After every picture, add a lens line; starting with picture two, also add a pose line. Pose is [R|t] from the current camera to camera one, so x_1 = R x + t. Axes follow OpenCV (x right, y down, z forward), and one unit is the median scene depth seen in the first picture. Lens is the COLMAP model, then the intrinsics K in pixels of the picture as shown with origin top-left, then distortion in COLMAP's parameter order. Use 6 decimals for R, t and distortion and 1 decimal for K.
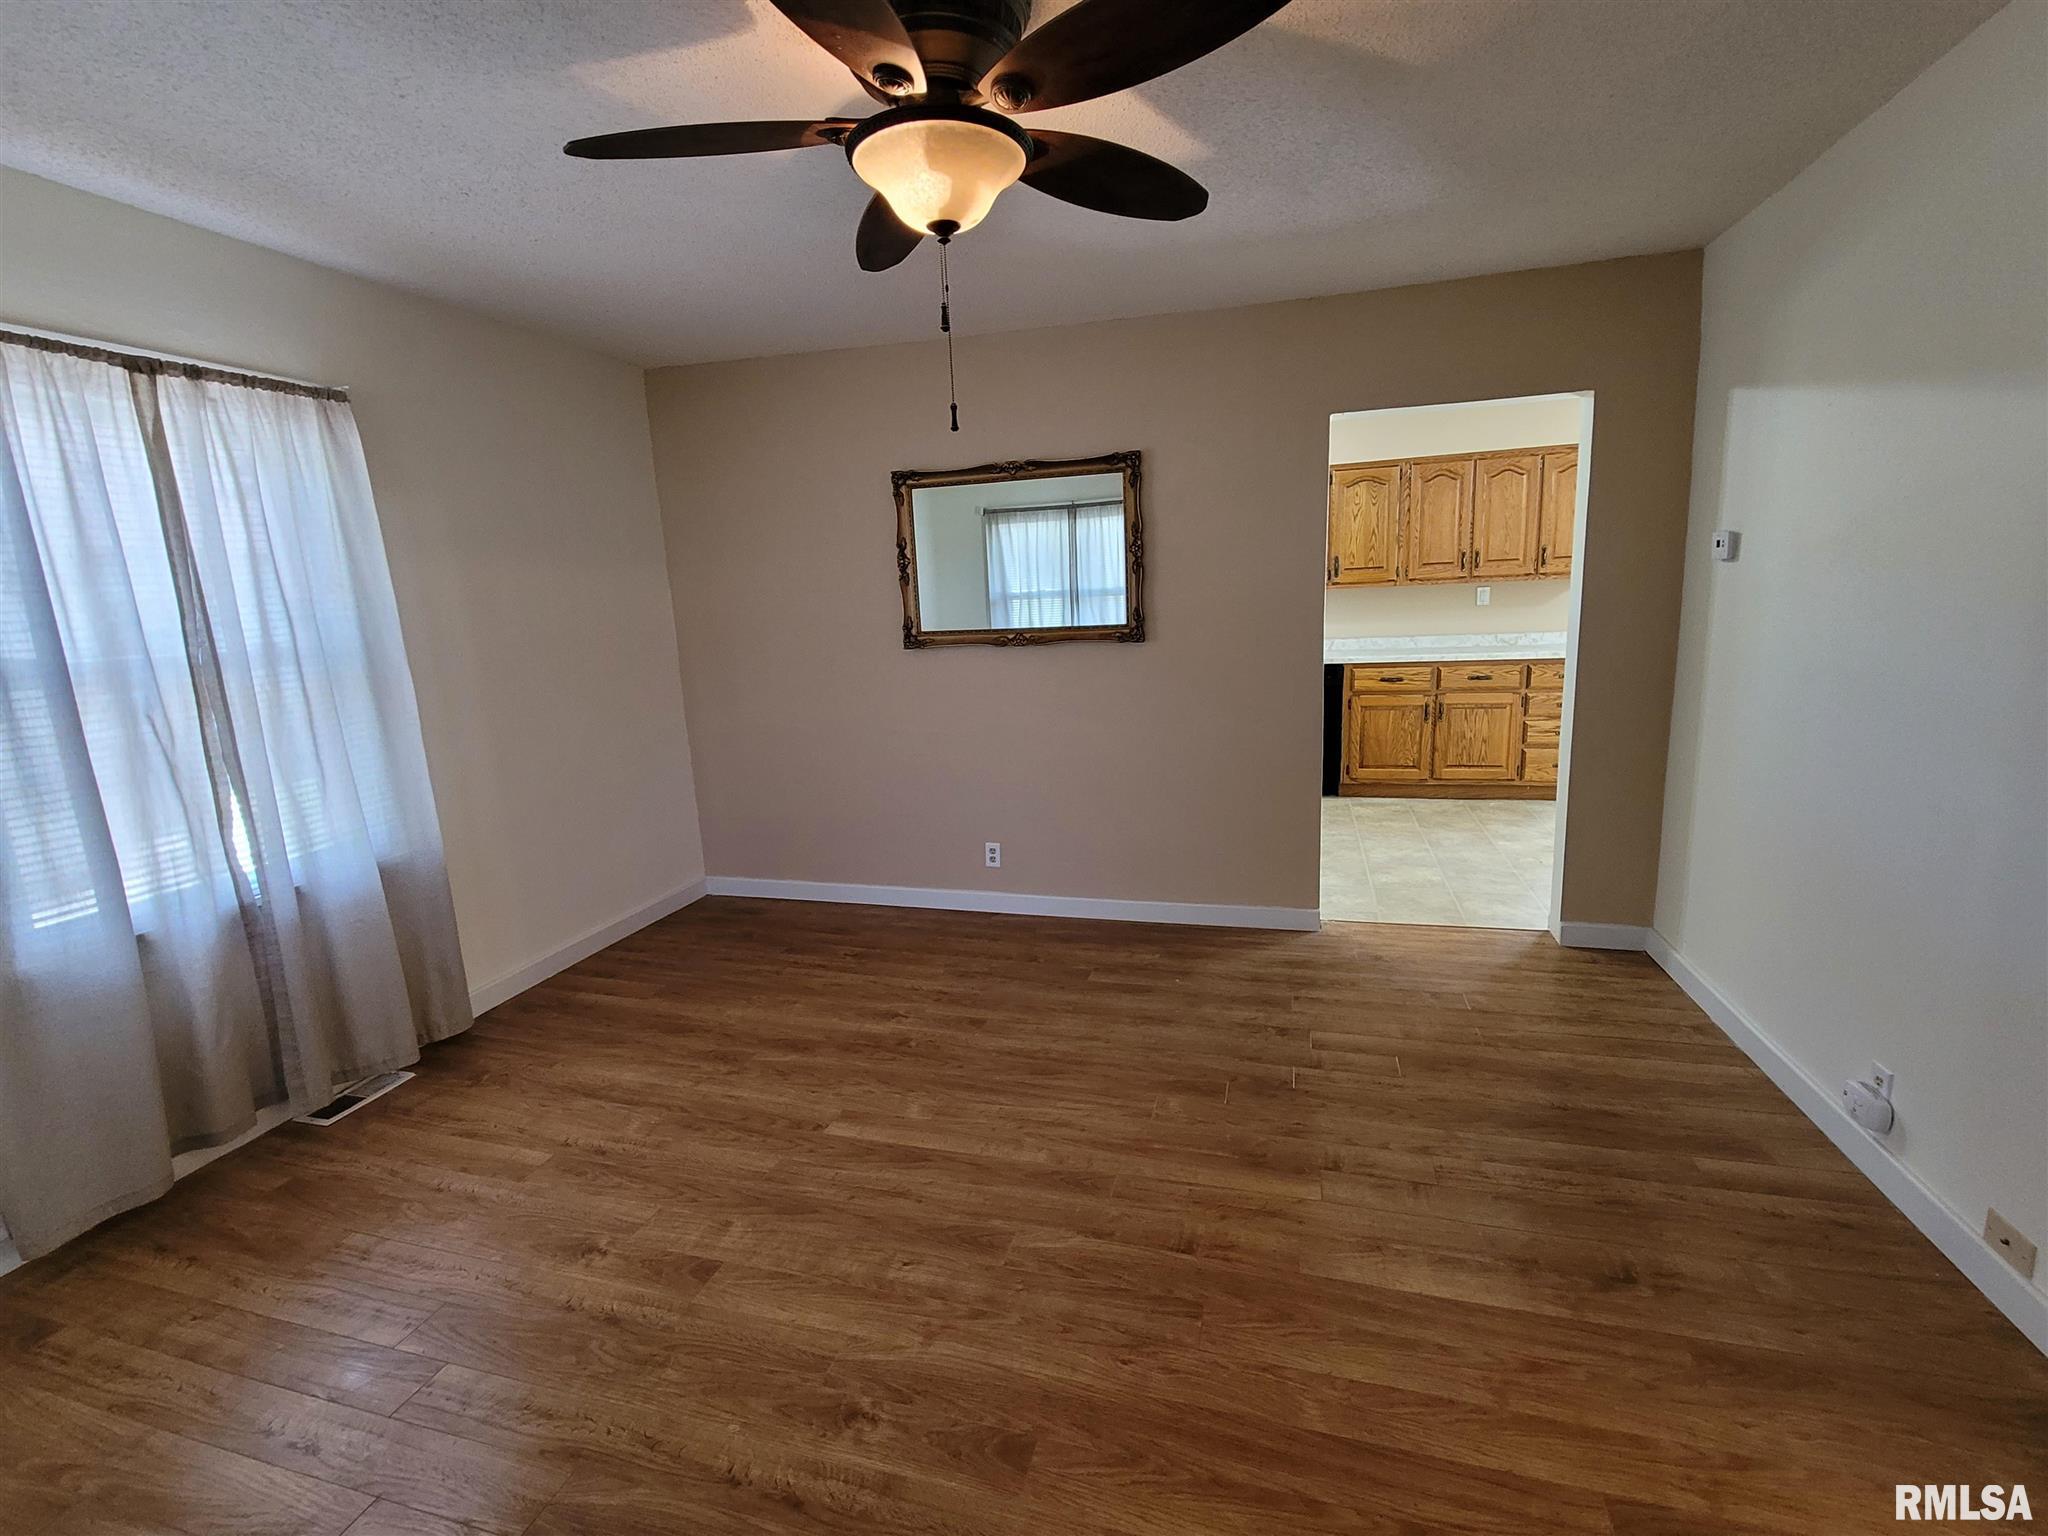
lens RADIAL K [[907.6, 0, 1024.8], [0, 907.6, 770.9], [0, 0, 1]] dist [0.002592, -0.002707]
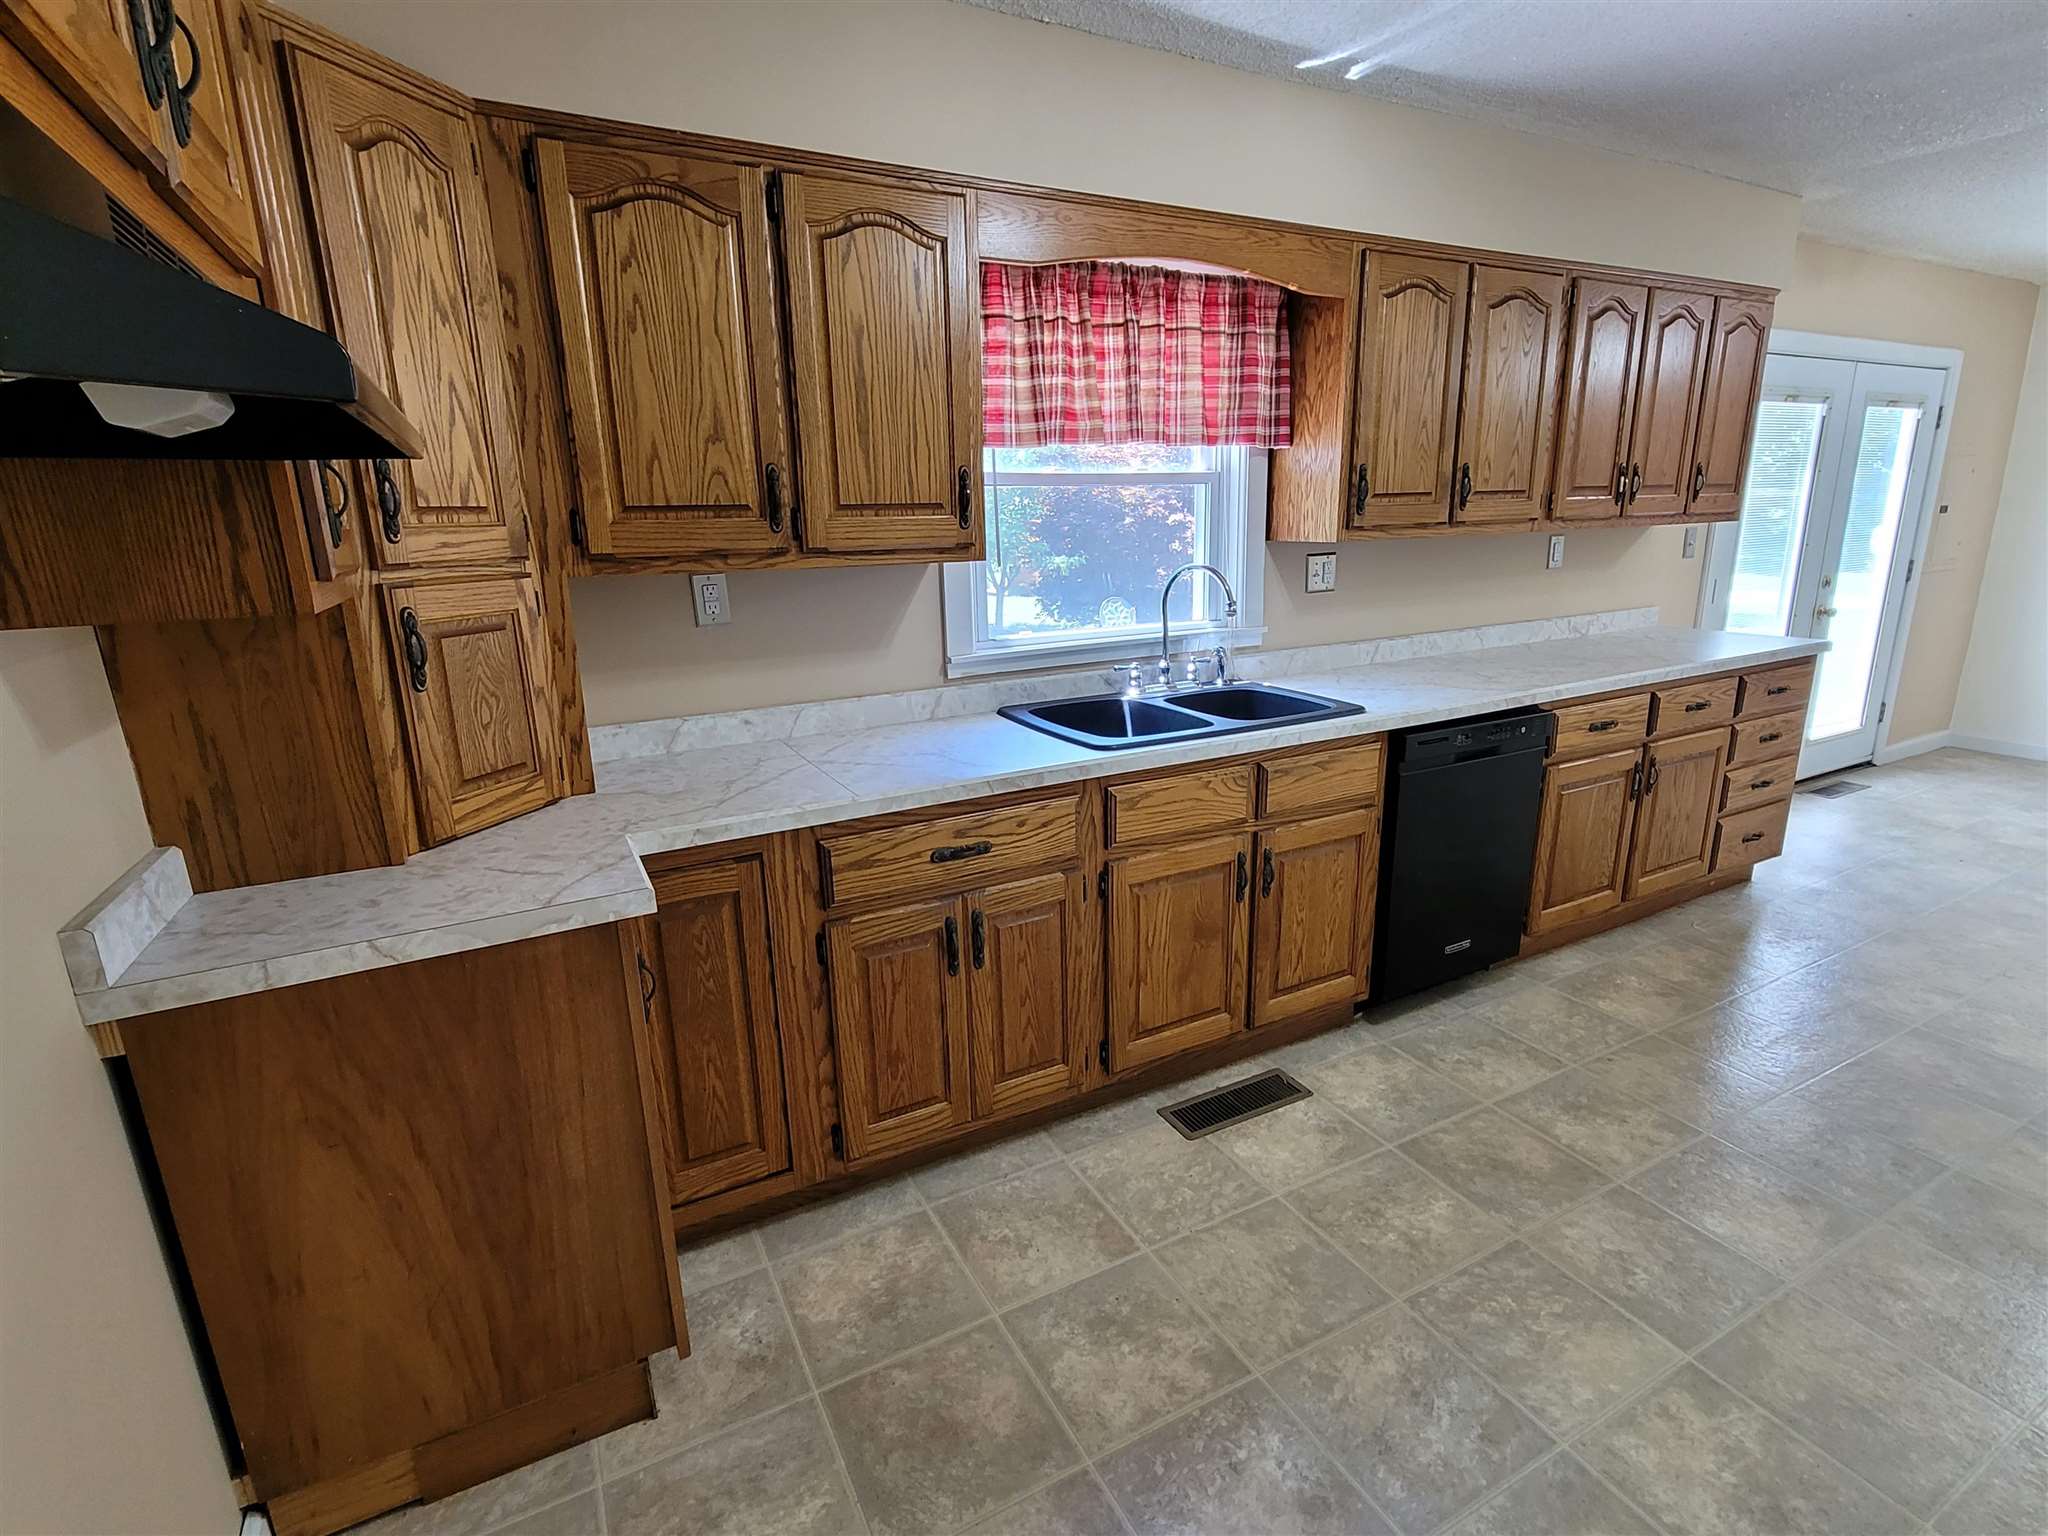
lens RADIAL K [[974.3, 0, 1026.2], [0, 974.3, 771.6], [0, 0, 1]] dist [0.000690, -0.002329]
pose [[0.720549, -0.151781, 0.676589, -0.176133], [0.128057, 0.988093, 0.085284, -0.161849], [-0.681477, 0.025190, 0.731406, 0.838599]]
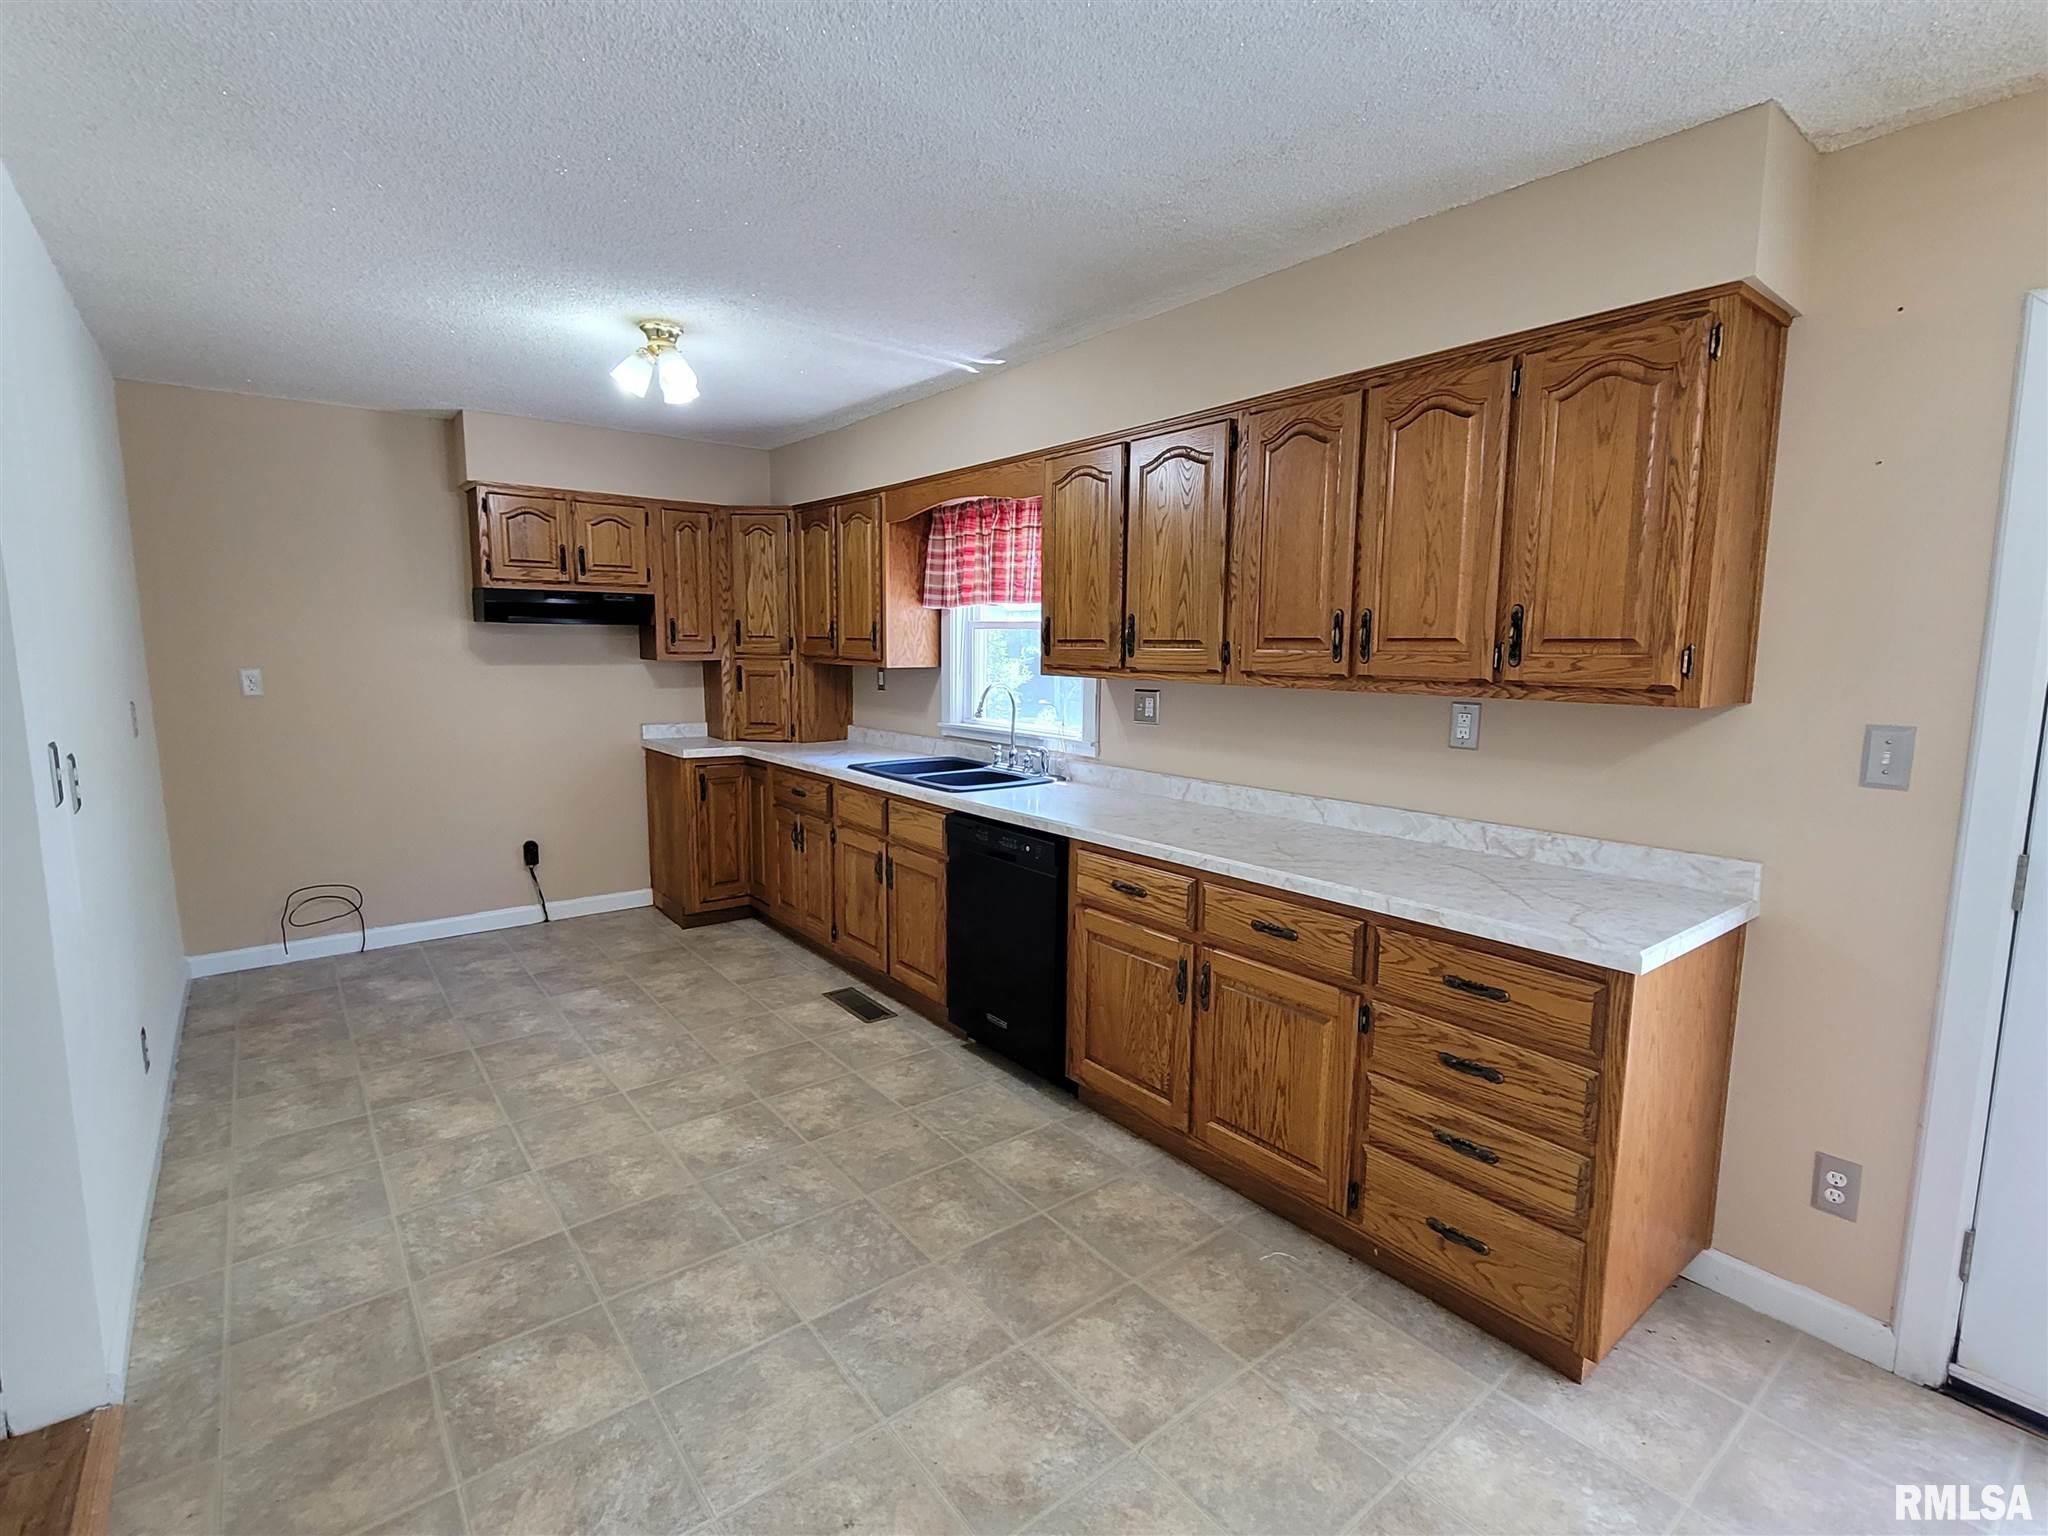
lens RADIAL K [[974.3, 0, 1026.2], [0, 974.3, 771.6], [0, 0, 1]] dist [0.000690, -0.002329]
pose [[0.809482, 0.130297, -0.572505, 0.639010], [-0.158791, 0.987312, 0.000183, -0.151551], [0.565265, 0.090761, 0.819901, 0.575128]]
